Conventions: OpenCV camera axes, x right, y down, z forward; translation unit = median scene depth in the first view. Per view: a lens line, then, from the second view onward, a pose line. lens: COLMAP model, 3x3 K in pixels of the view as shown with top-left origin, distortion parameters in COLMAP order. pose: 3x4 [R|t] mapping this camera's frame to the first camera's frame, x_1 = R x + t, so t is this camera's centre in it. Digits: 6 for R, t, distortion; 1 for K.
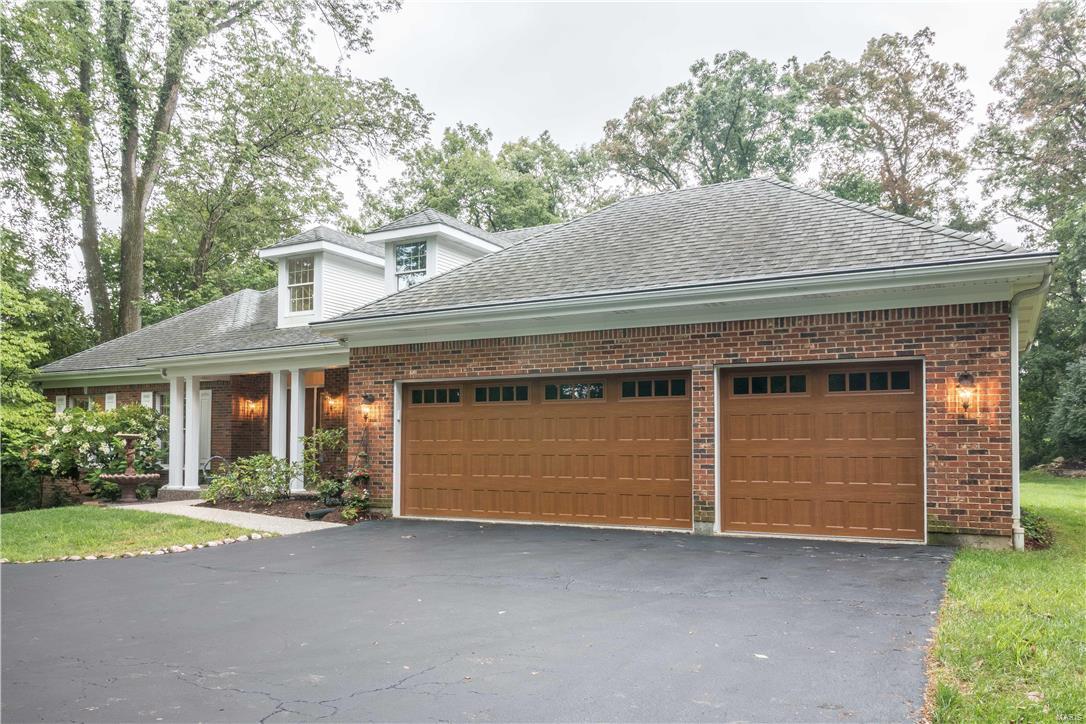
lens RADIAL K [[856.3, 0, 582.5], [0, 856.3, 395.9], [0, 0, 1]] dist [0.016040, -0.013287]
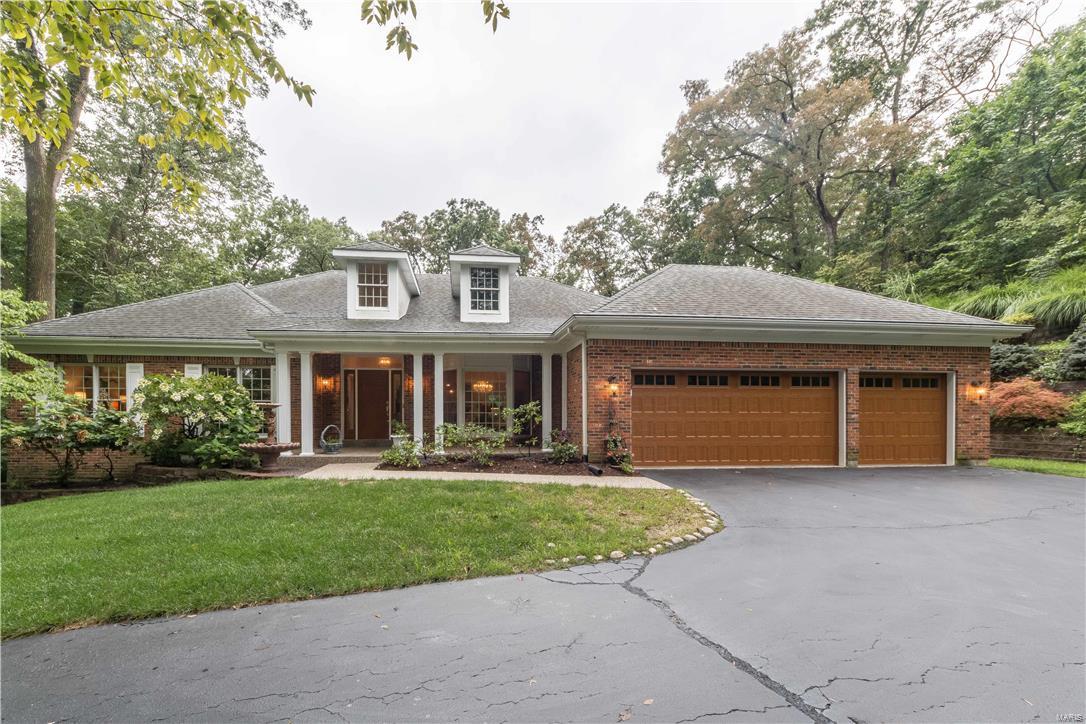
lens RADIAL K [[437.5, 0, 546.5], [0, 437.5, 394.1], [0, 0, 1]] dist [-0.004264, -0.000483]
pose [[0.824945, 0.031695, 0.564324, -0.673064], [-0.032728, 0.999430, -0.008290, 0.032554], [-0.564265, -0.011630, 0.825512, 0.492751]]
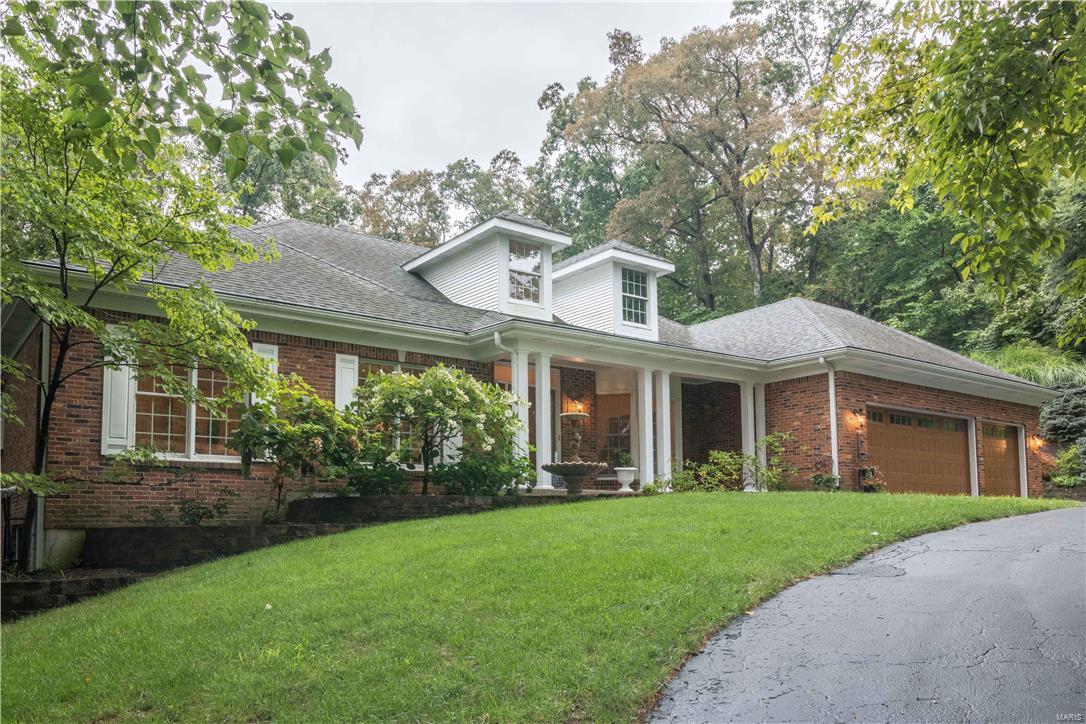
lens RADIAL K [[856.3, 0, 582.5], [0, 856.3, 395.9], [0, 0, 1]] dist [0.016040, -0.013287]
pose [[0.384098, 0.143343, 0.912097, -1.562053], [-0.034677, 0.989418, -0.140892, 0.173483], [-0.922641, 0.022487, 0.385004, 0.848121]]
